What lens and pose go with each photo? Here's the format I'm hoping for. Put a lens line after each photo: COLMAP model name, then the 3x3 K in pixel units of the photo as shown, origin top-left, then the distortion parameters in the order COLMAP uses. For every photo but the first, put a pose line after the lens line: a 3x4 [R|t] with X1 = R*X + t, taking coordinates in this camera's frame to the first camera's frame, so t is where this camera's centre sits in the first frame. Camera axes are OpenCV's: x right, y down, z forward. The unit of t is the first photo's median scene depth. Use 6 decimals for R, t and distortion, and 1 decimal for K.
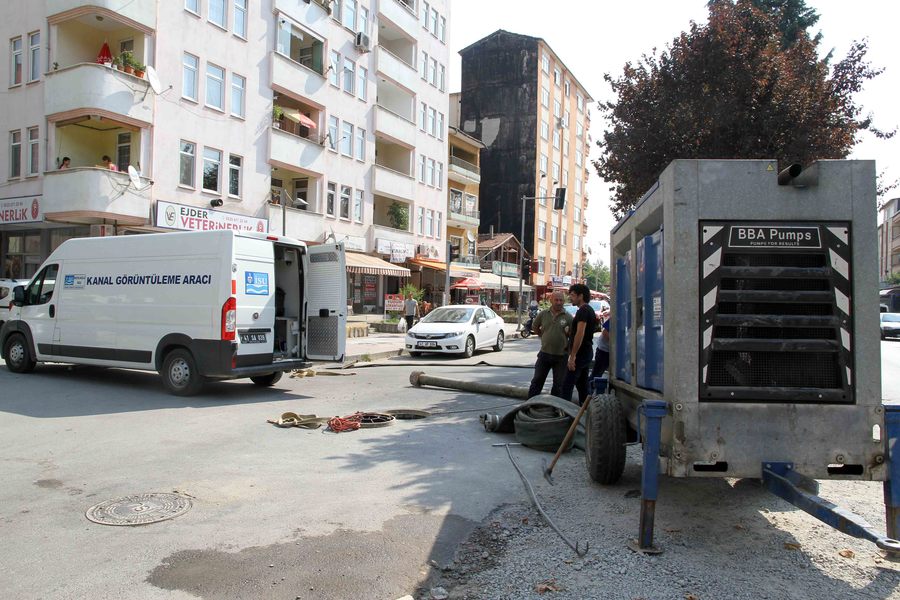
lens RADIAL K [[625.1, 0, 450.0], [0, 625.1, 300.0], [0, 0, 1]] dist [-0.127912, 0.062024]
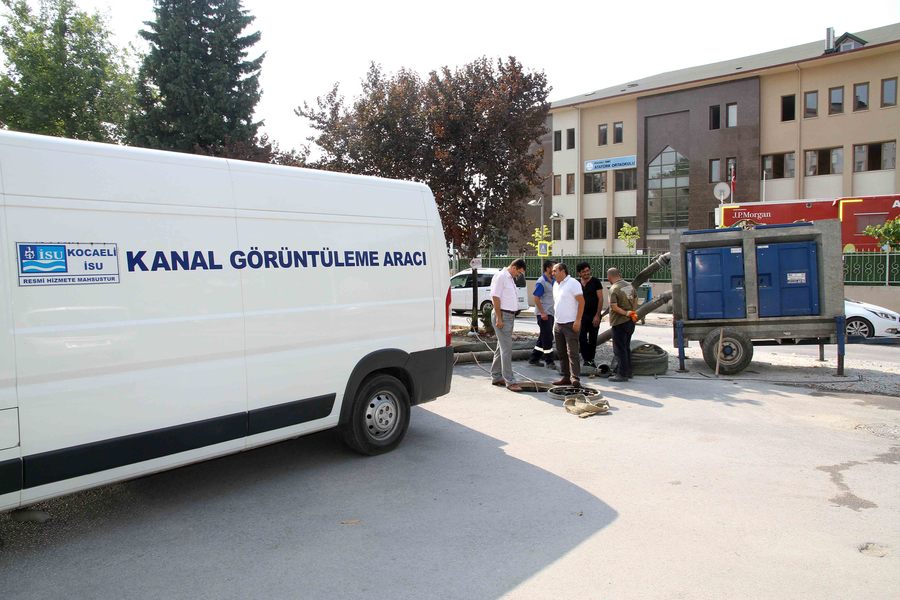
lens RADIAL K [[625.1, 0, 450.0], [0, 625.1, 300.0], [0, 0, 1]] dist [-0.127912, 0.062024]
pose [[0.259993, -0.070591, 0.963027, -0.989000], [0.010607, 0.997473, 0.070253, -0.034446], [-0.965552, -0.008051, 0.260085, 0.761009]]
